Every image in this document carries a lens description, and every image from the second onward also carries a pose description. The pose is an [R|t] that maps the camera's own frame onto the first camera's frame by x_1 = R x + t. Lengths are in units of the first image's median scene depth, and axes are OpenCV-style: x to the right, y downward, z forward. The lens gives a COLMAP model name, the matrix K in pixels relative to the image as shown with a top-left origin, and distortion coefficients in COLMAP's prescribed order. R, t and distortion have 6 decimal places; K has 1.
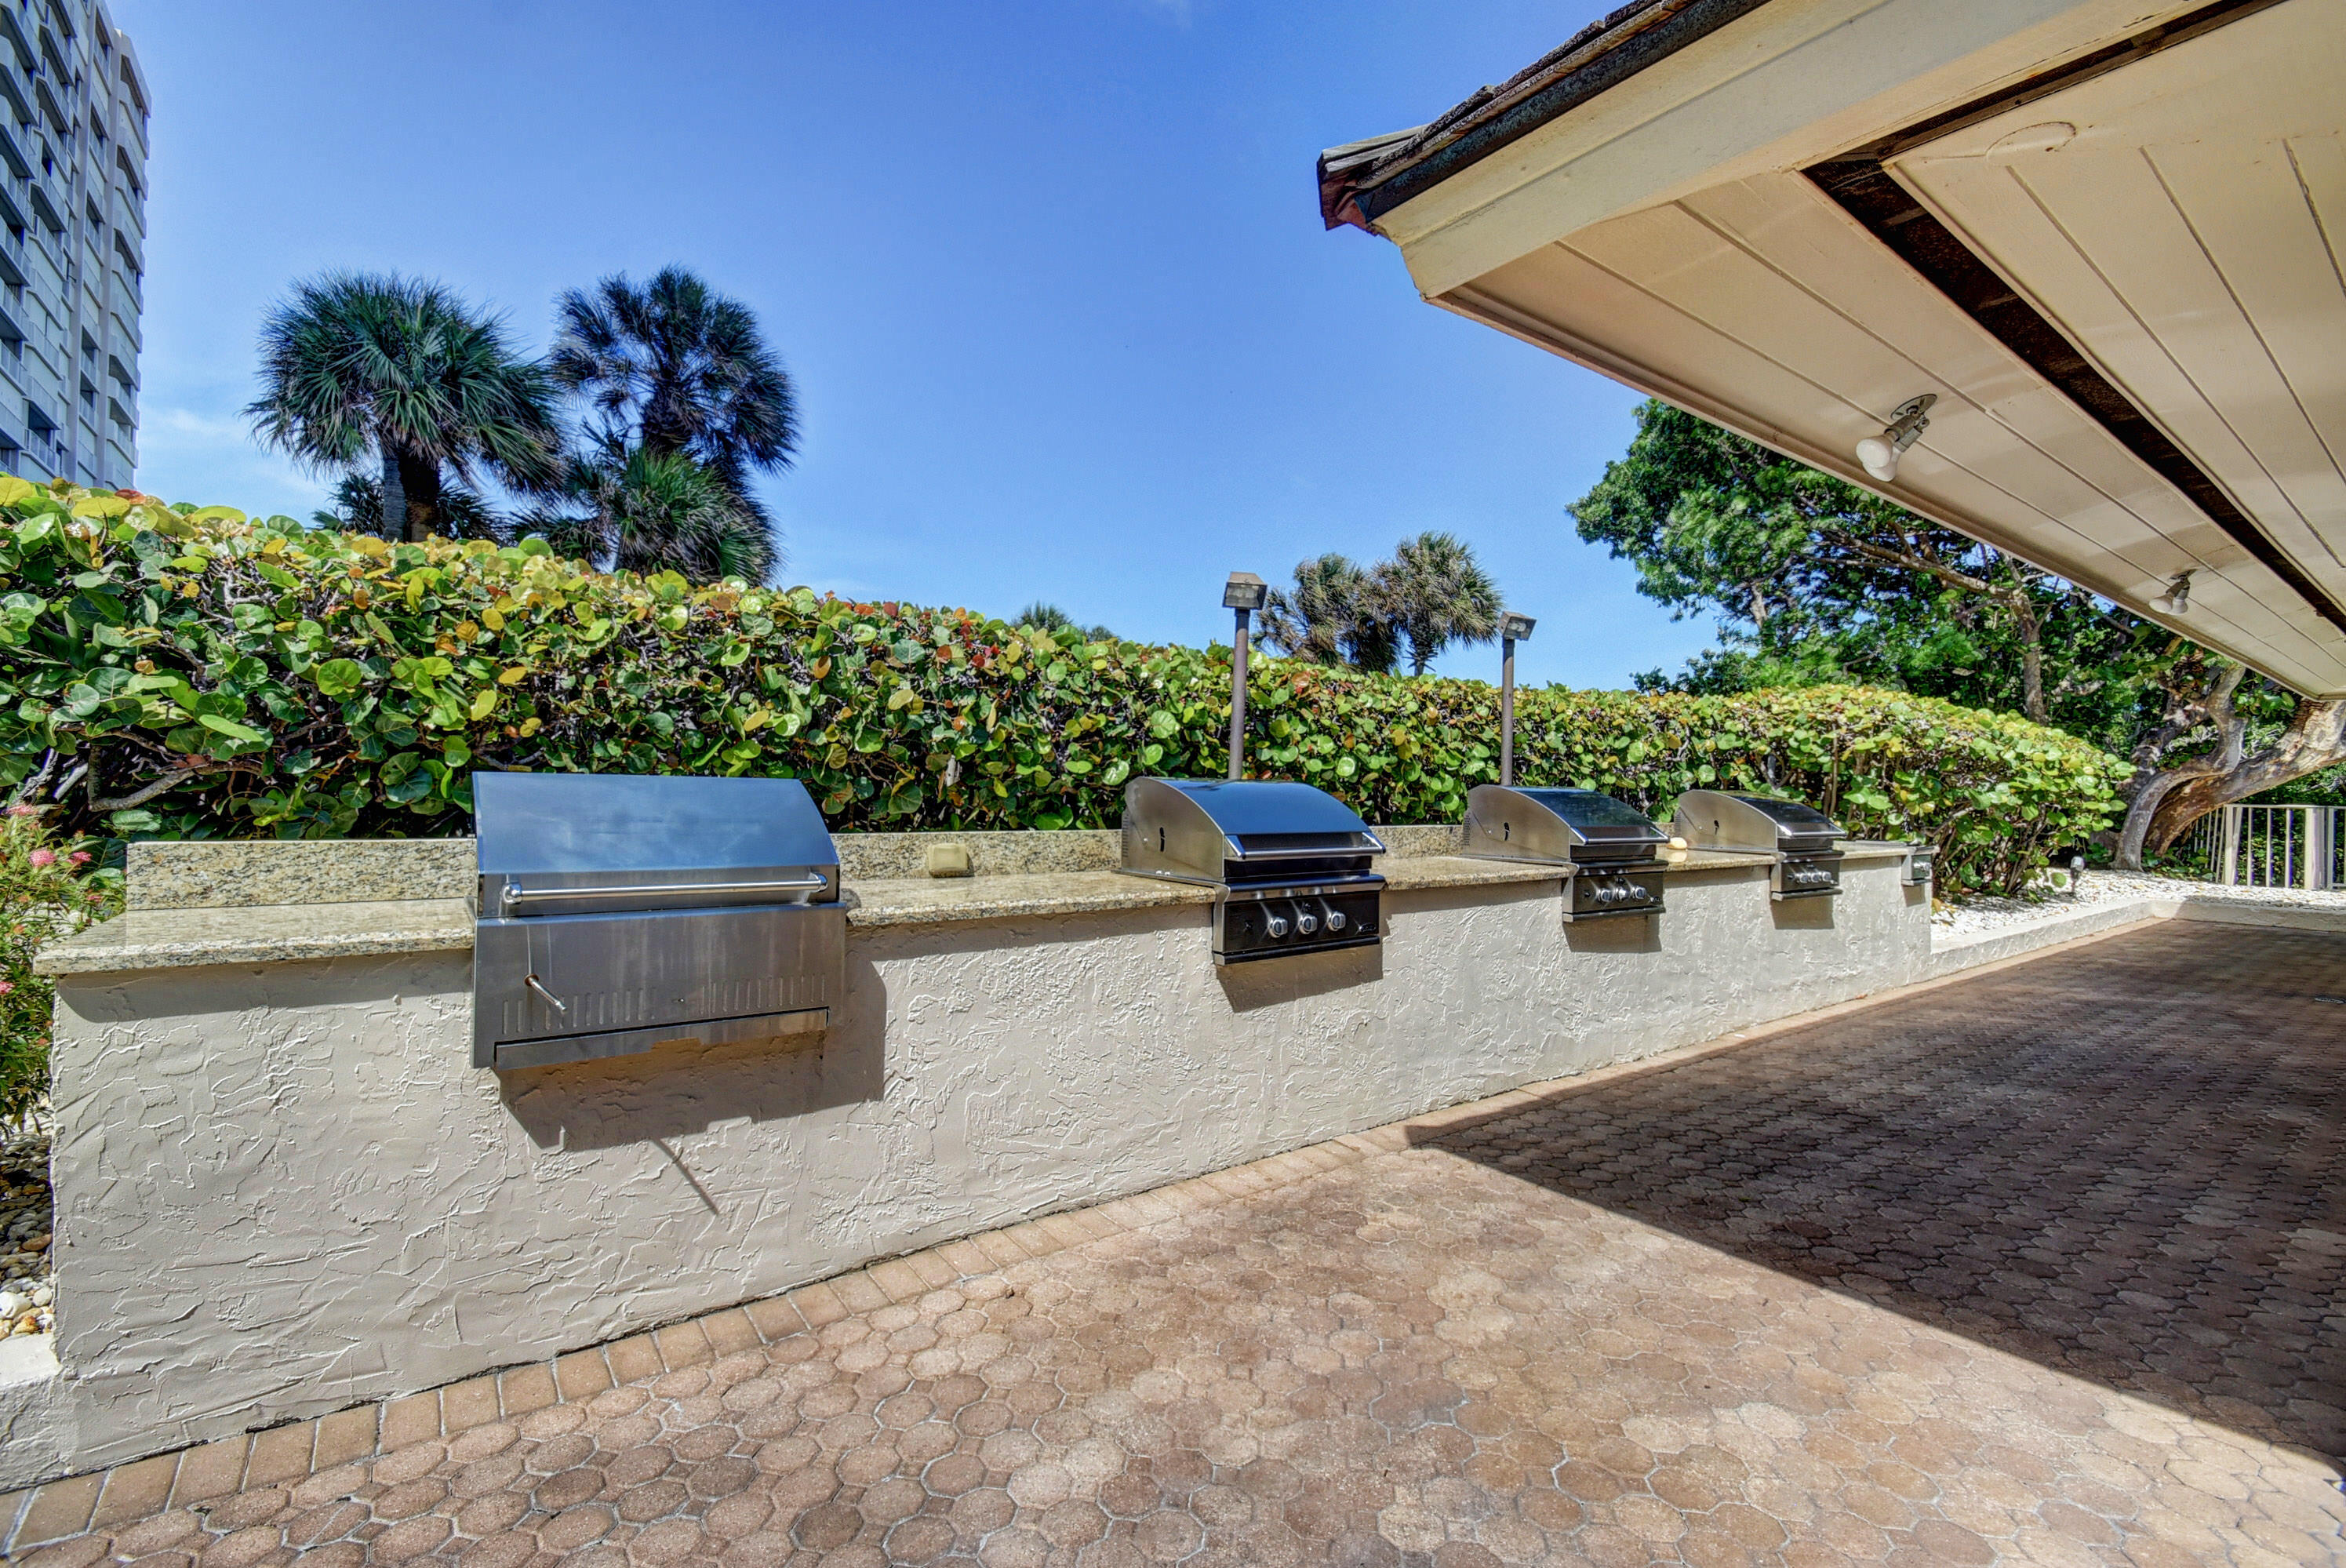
lens RADIAL K [[1038.1, 0, 1177.9], [0, 1038.1, 788.7], [0, 0, 1]] dist [-0.016250, -0.002841]
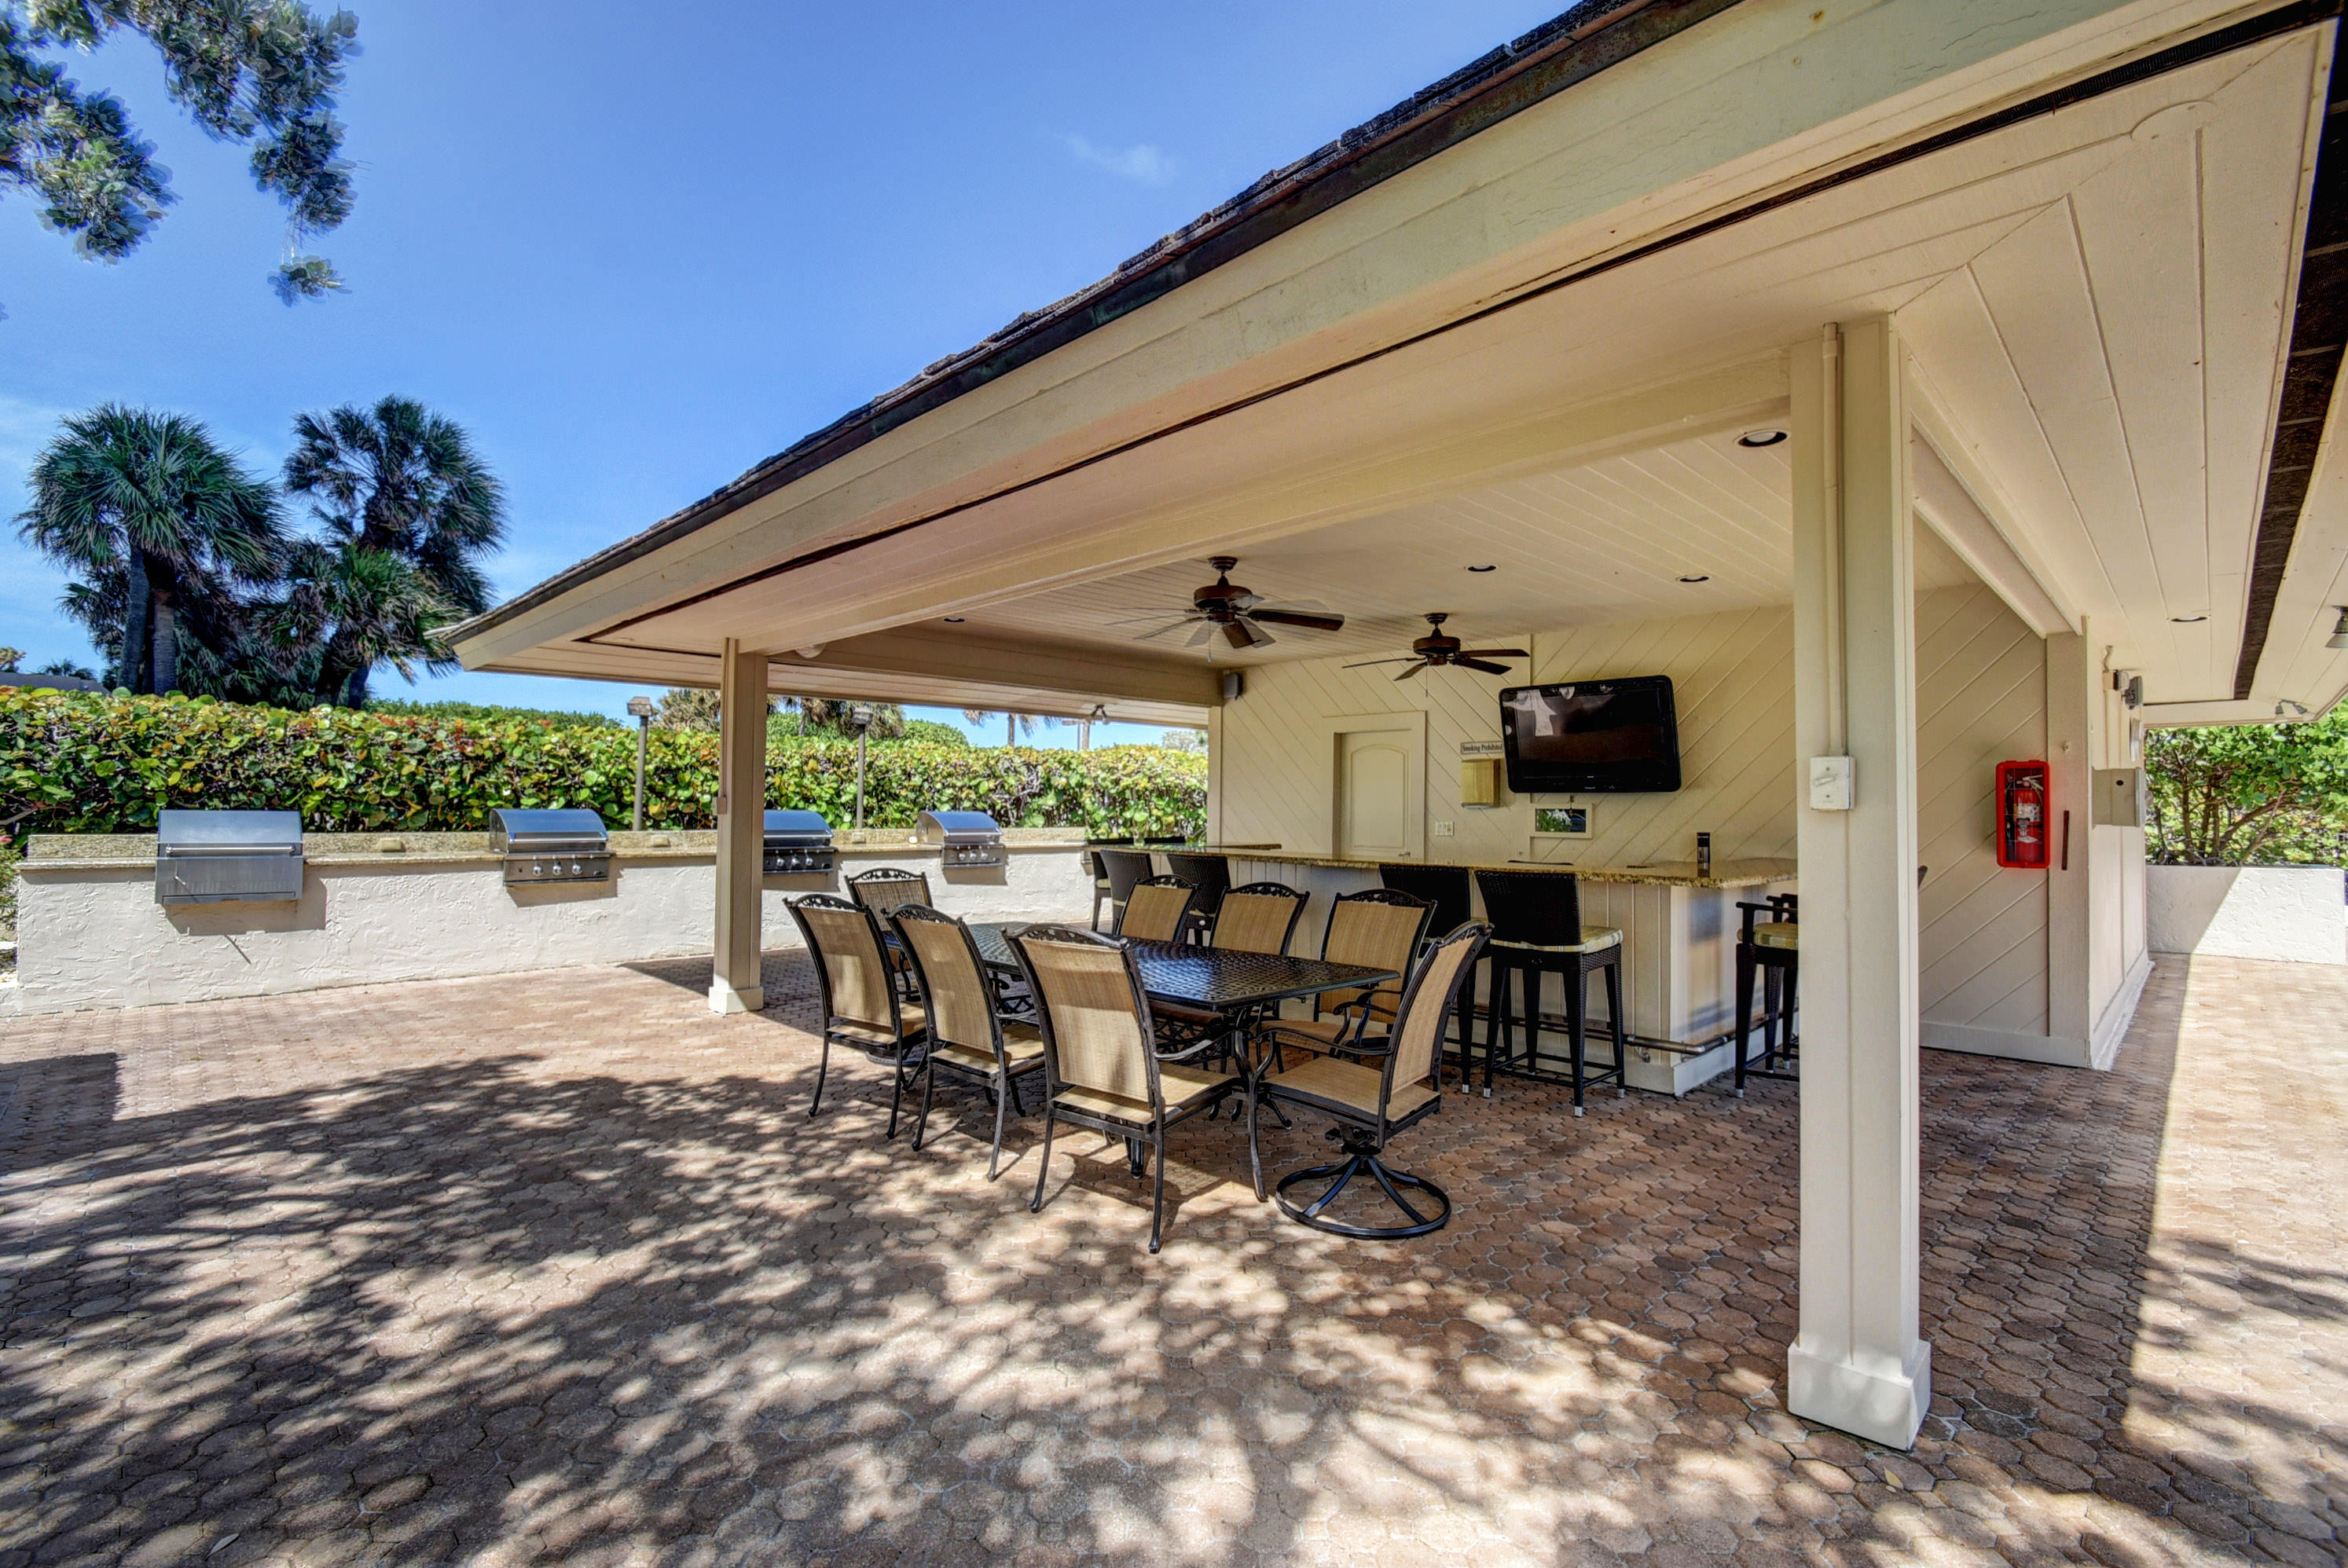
lens RADIAL K [[1038.8, 0, 1171.1], [0, 1038.8, 785.2], [0, 0, 1]] dist [-0.016250, -0.002841]
pose [[0.990558, -0.001099, 0.137093, 1.105153], [0.003750, 0.999811, -0.019082, -0.013309], [-0.137046, 0.019416, 0.990374, -1.416362]]
